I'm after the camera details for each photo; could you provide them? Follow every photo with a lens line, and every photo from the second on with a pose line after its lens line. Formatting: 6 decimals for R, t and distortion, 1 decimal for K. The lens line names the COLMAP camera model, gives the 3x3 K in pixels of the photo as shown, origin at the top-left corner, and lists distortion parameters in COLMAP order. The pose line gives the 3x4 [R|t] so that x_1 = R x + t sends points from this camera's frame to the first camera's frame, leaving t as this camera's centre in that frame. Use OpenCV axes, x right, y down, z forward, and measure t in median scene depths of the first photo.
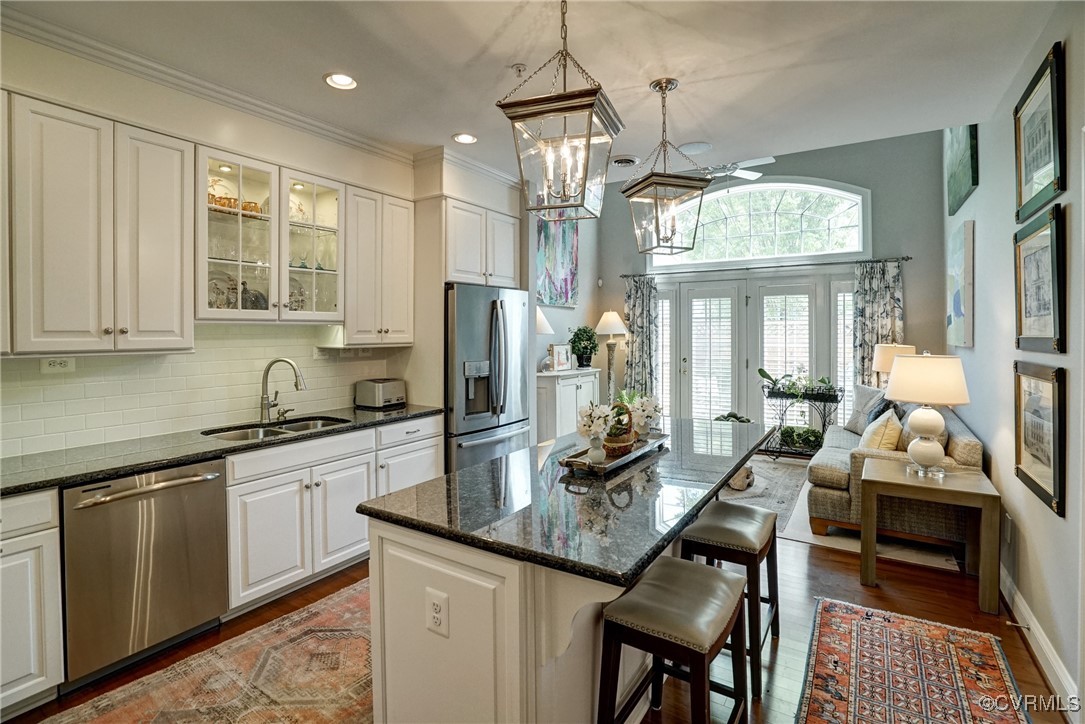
lens RADIAL K [[520.3, 0, 543.0], [0, 520.3, 335.6], [0, 0, 1]] dist [-0.053167, 0.021609]
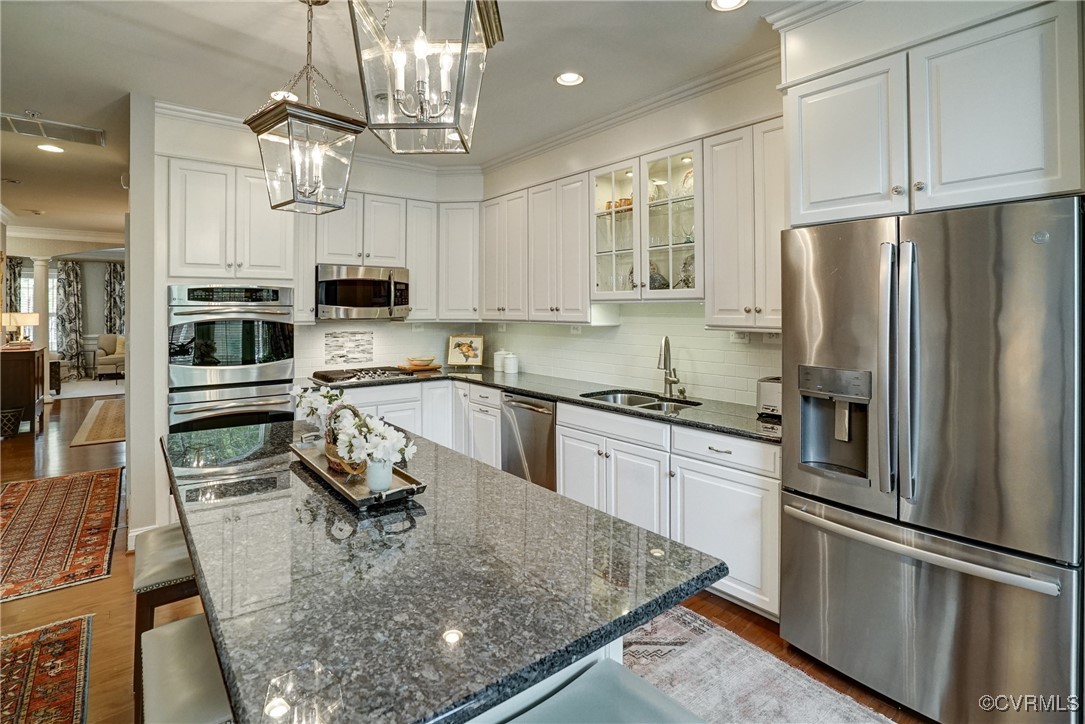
lens RADIAL K [[532.1, 0, 538.8], [0, 532.1, 302.4], [0, 0, 1]] dist [-0.058373, 0.024995]
pose [[-0.324803, -0.007408, -0.945753, 0.325143], [-0.007707, 0.999957, -0.005186, -0.008887], [0.945750, 0.005605, -0.324846, 0.625734]]
